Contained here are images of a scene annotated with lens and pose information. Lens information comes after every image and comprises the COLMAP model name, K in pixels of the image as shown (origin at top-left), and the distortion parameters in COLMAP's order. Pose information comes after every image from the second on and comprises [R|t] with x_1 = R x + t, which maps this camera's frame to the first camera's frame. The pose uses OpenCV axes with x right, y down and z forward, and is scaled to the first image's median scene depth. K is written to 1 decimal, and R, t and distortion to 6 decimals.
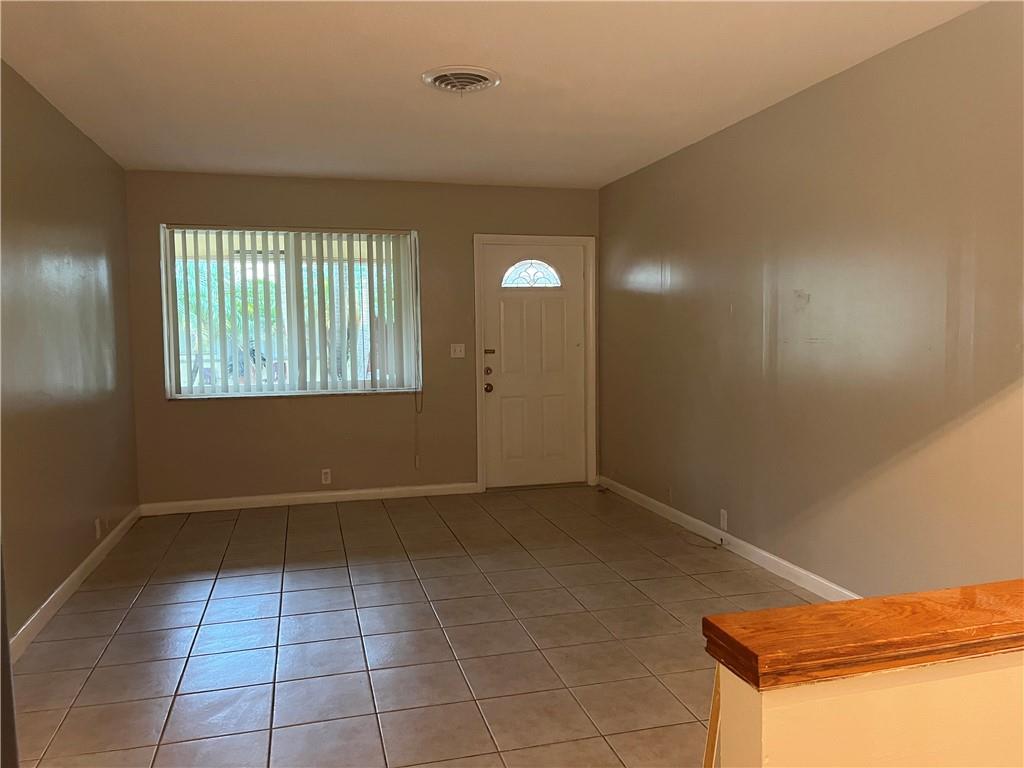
lens RADIAL K [[790.4, 0, 512.0], [0, 790.4, 384.0], [0, 0, 1]] dist [0.108893, -0.116370]
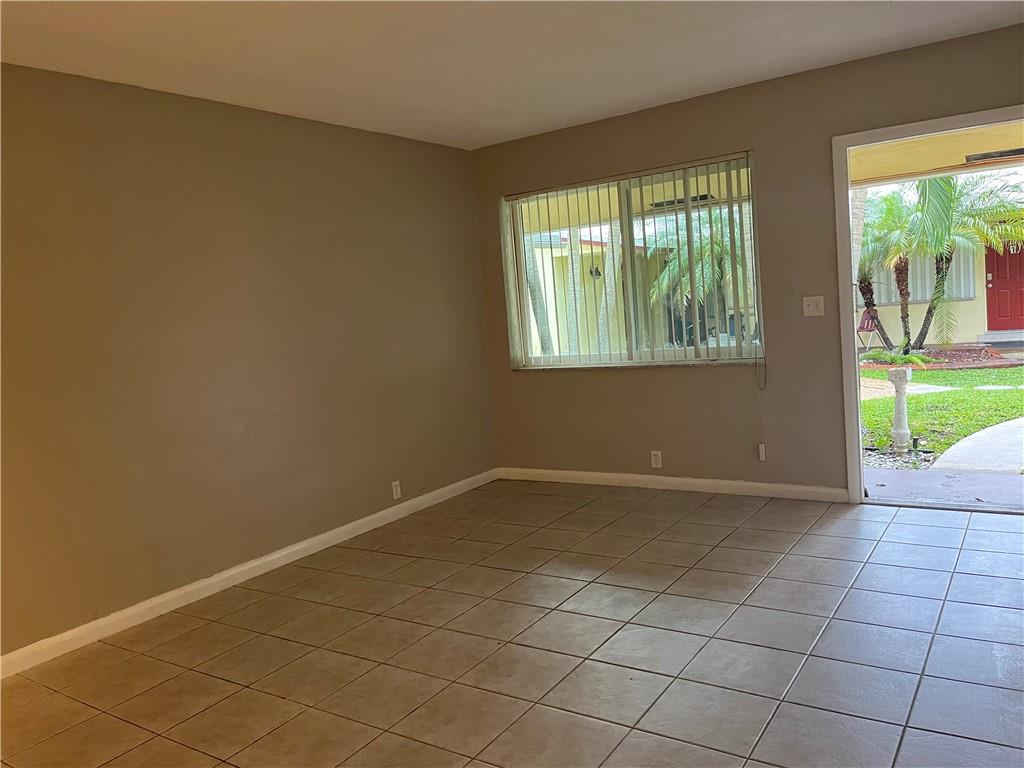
lens RADIAL K [[790.4, 0, 512.0], [0, 790.4, 384.0], [0, 0, 1]] dist [0.108893, -0.116370]
pose [[0.652900, 0.035802, -0.756598, 0.314047], [0.026957, 0.997151, 0.070448, -0.031250], [0.756964, -0.066391, 0.650075, 0.314687]]
